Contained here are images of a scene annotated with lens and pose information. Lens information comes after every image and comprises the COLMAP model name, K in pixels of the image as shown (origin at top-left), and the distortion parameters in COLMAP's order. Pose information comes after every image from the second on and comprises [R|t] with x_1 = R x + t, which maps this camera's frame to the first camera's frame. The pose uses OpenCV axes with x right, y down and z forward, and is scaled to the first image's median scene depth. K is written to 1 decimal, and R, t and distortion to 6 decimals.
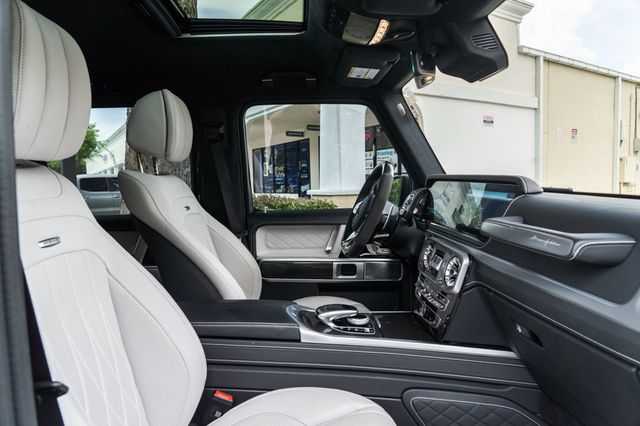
lens RADIAL K [[435.9, 0, 316.5], [0, 435.9, 214.4], [0, 0, 1]] dist [-0.019378, 0.004093]
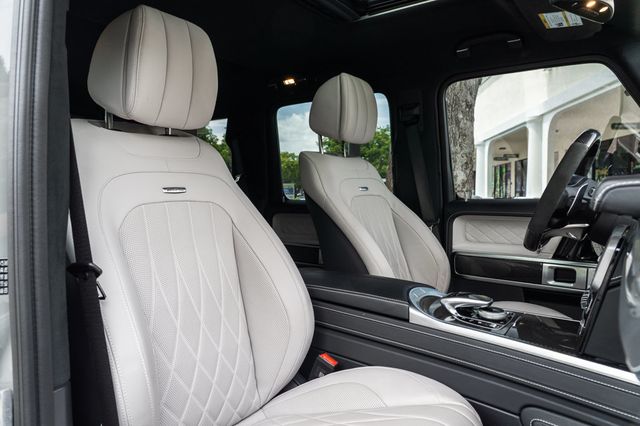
lens RADIAL K [[476.8, 0, 322.3], [0, 476.8, 213.1], [0, 0, 1]] dist [0.020372, 0.001460]
pose [[0.810435, 0.037231, -0.584644, 0.362621], [-0.052334, 0.998590, -0.008954, 0.075486], [0.583486, 0.037853, 0.811241, 0.063720]]
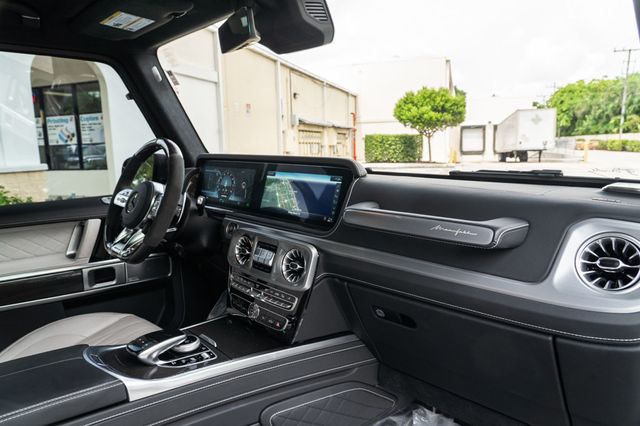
lens RADIAL K [[435.9, 0, 319.4], [0, 435.9, 213.6], [0, 0, 1]] dist [-0.019378, 0.004093]
pose [[0.761379, -0.101426, 0.640324, -0.201265], [0.059002, 0.994428, 0.087359, -0.048582], [-0.645616, -0.028733, 0.763121, 0.252778]]
